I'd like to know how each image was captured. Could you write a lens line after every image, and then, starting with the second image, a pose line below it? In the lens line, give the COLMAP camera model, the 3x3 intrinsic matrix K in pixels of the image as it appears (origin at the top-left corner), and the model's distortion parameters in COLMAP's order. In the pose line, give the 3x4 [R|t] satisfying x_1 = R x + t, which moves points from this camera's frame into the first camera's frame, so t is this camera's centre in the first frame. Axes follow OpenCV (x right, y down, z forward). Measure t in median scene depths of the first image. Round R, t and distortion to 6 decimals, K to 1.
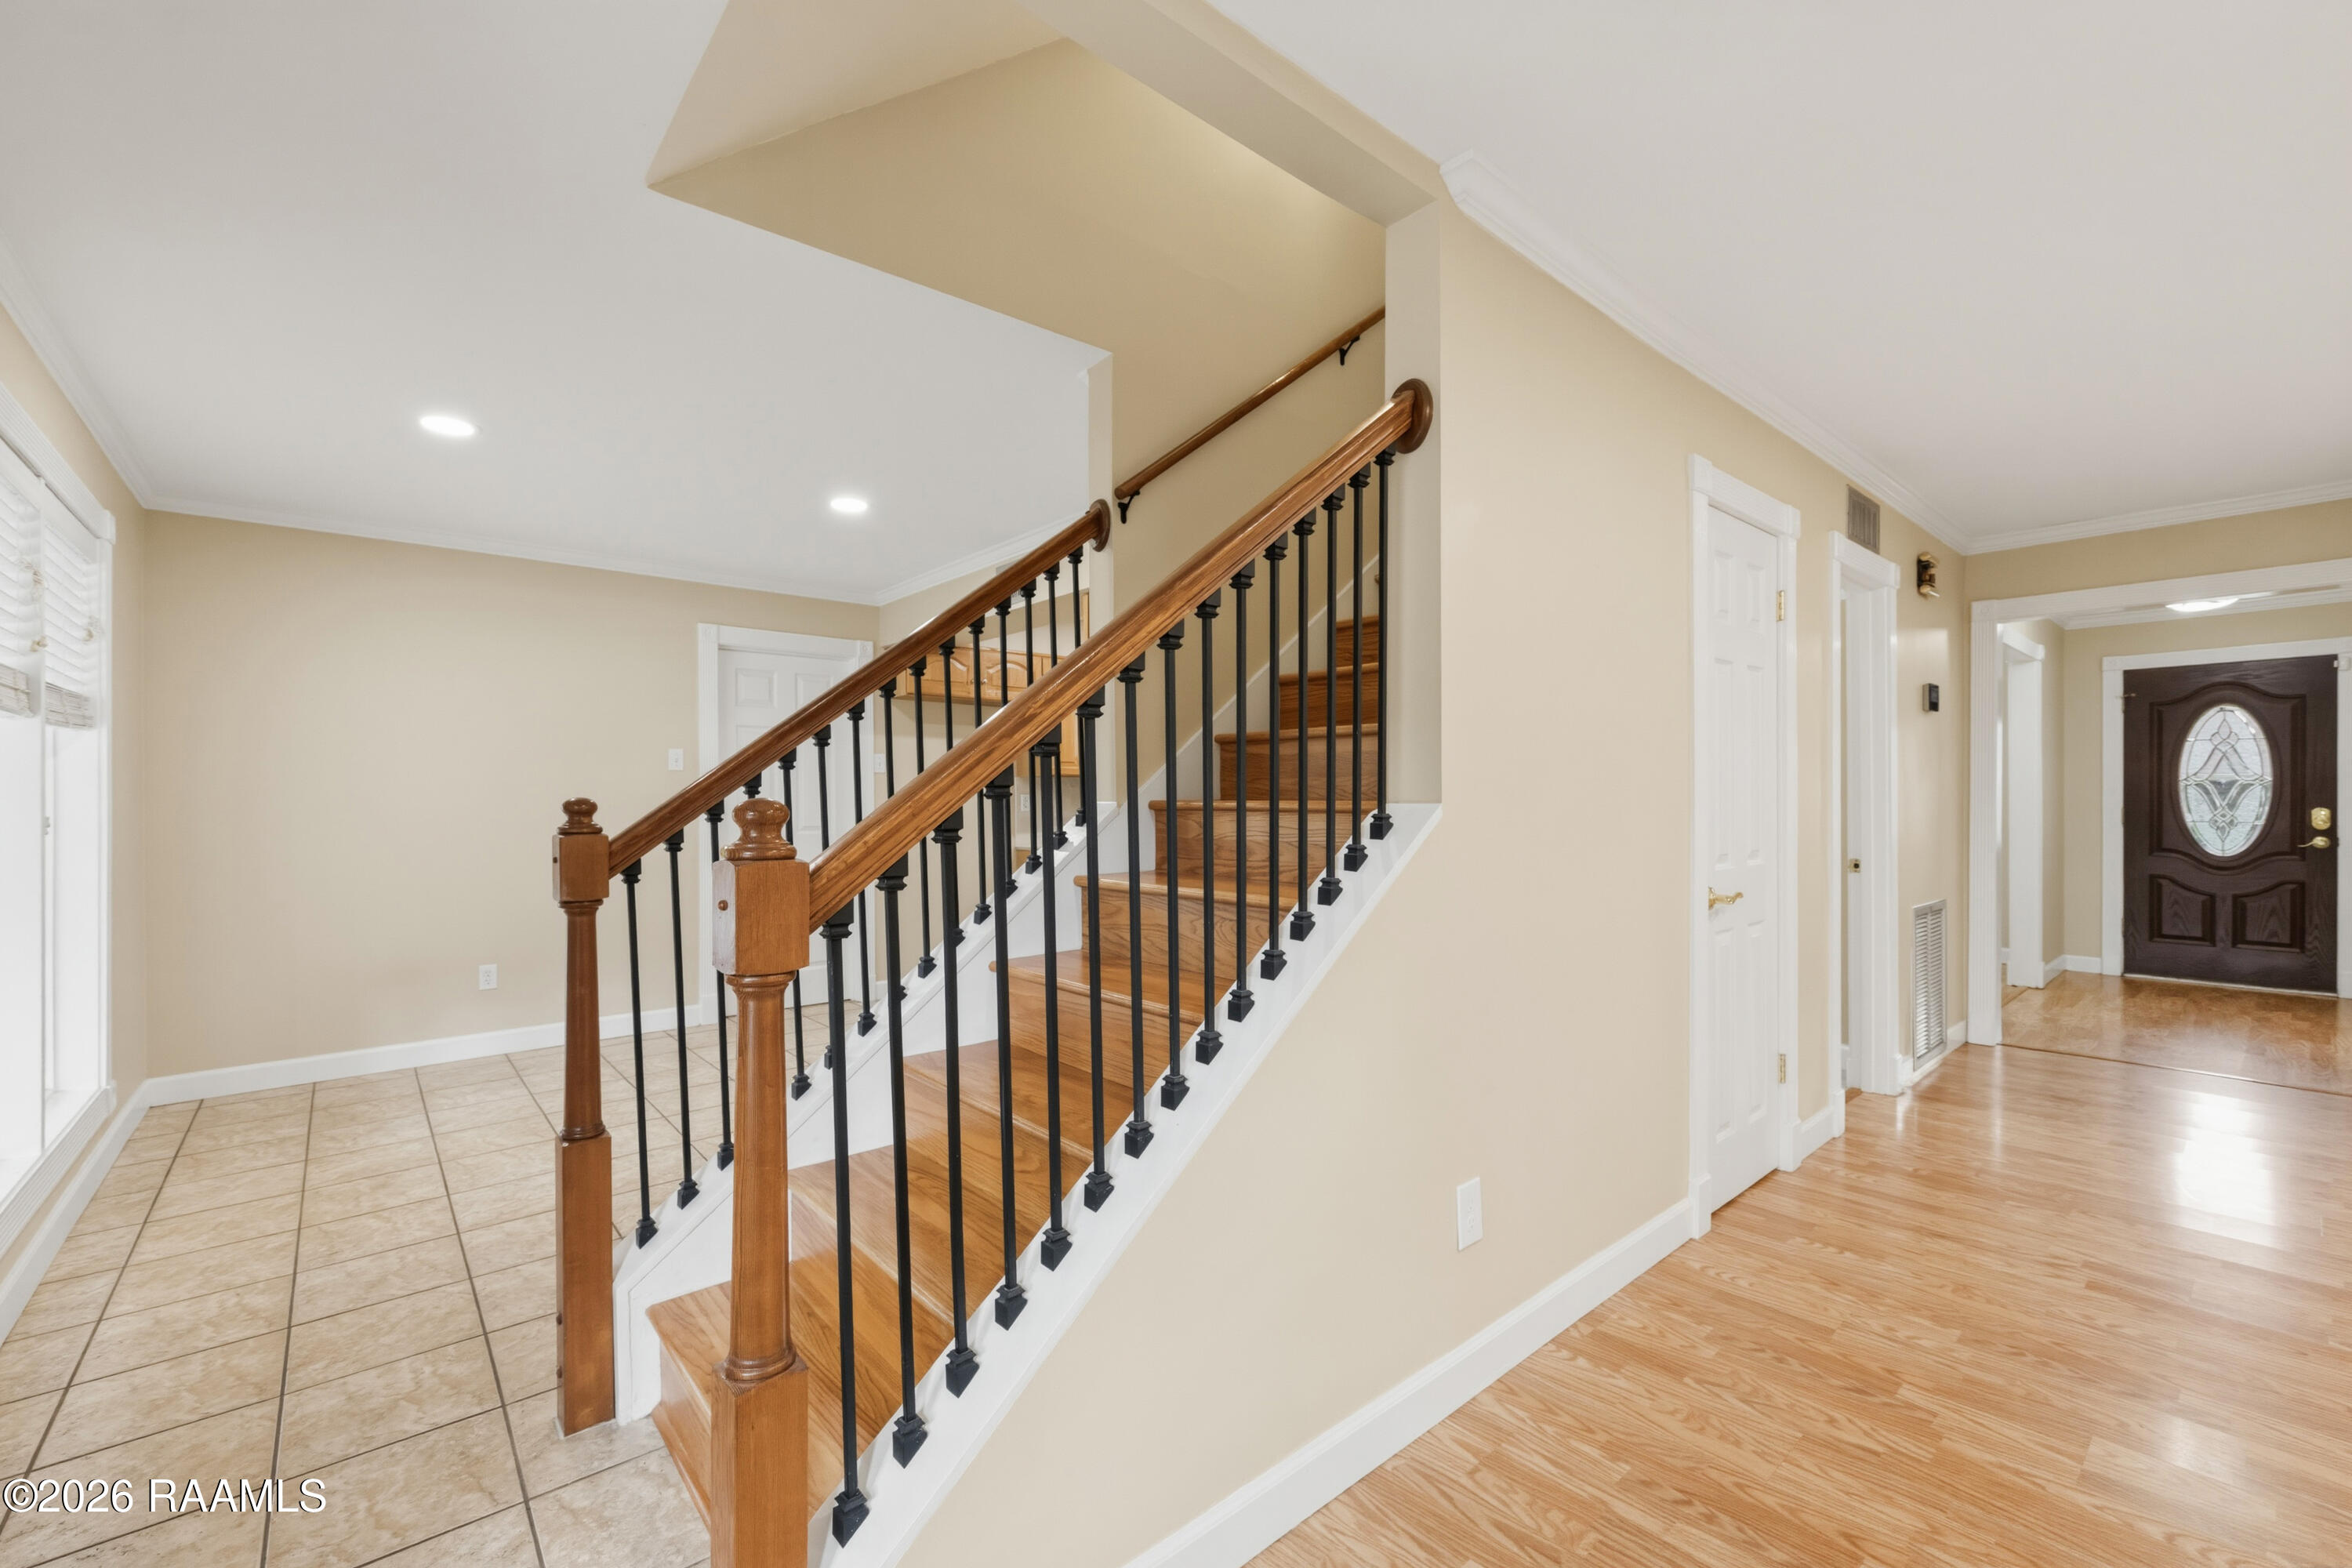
lens RADIAL K [[964.3, 0, 1172.4], [0, 964.3, 805.6], [0, 0, 1]] dist [0.004930, -0.000616]
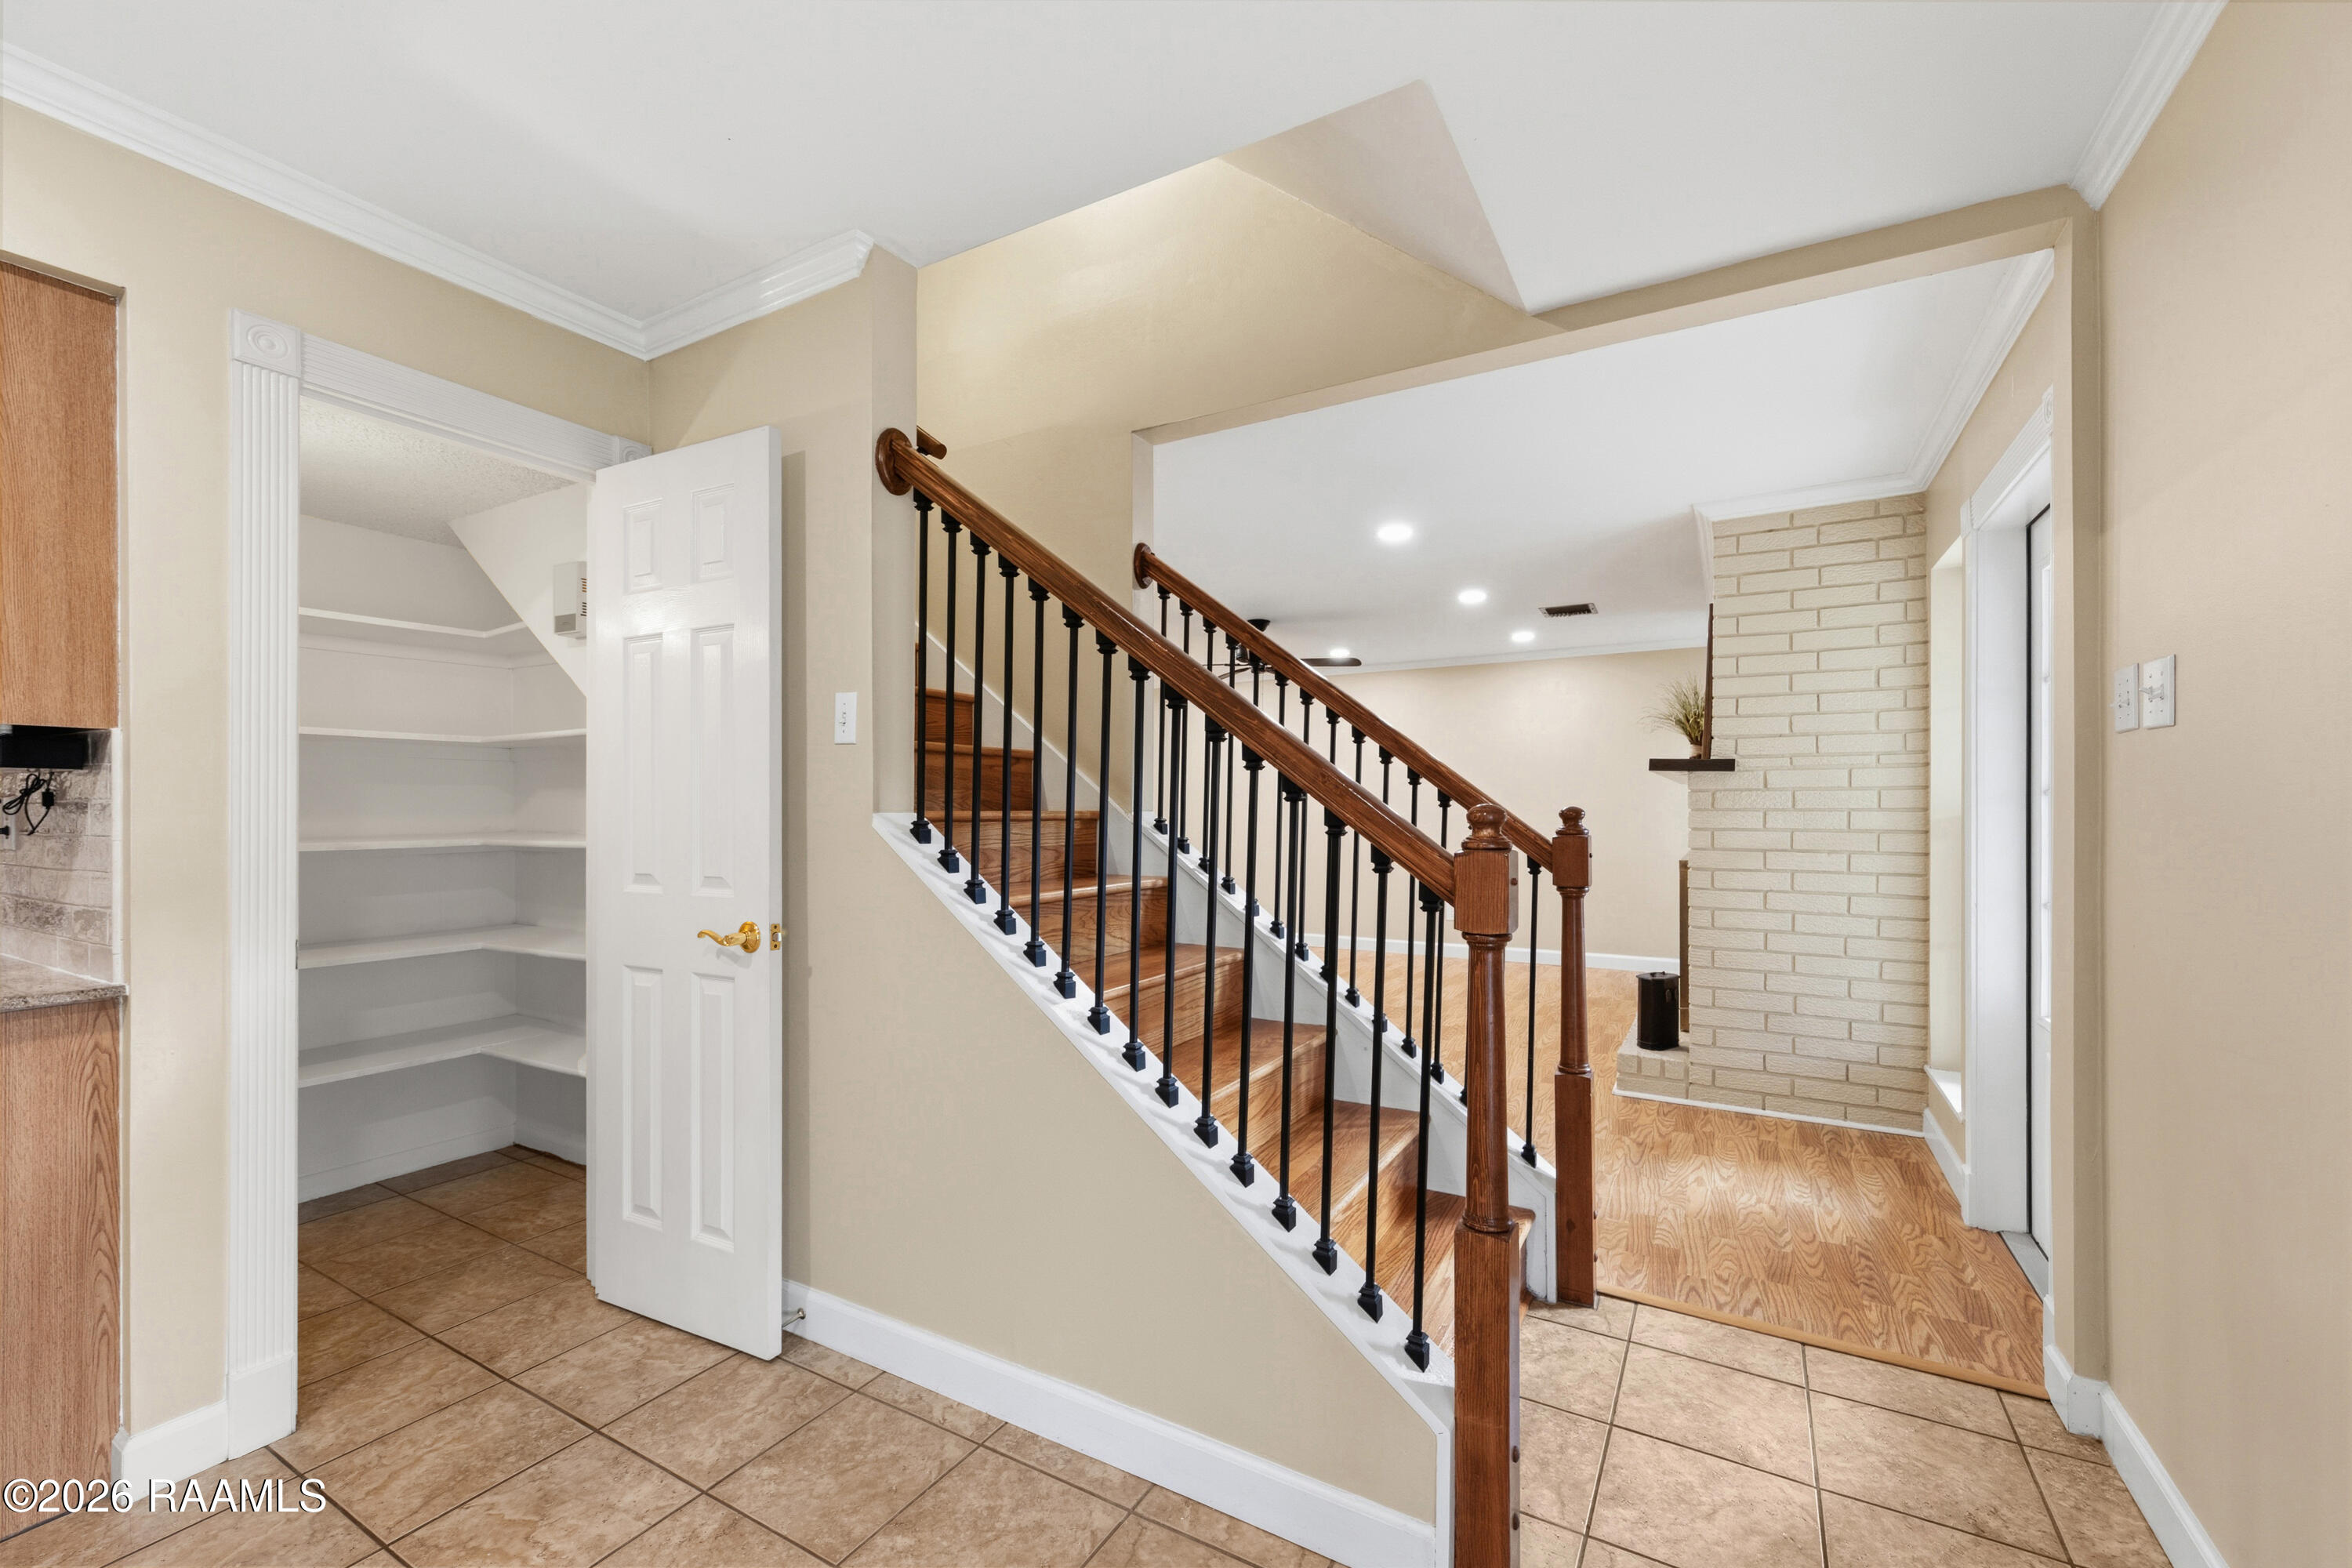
lens RADIAL K [[964.3, 0, 1172.4], [0, 964.3, 805.6], [0, 0, 1]] dist [0.004930, -0.000616]
pose [[-0.330171, 0.004901, 0.943909, -1.067857], [0.012860, 0.999917, -0.000694, -0.008399], [-0.943834, 0.011909, -0.330206, 1.257376]]
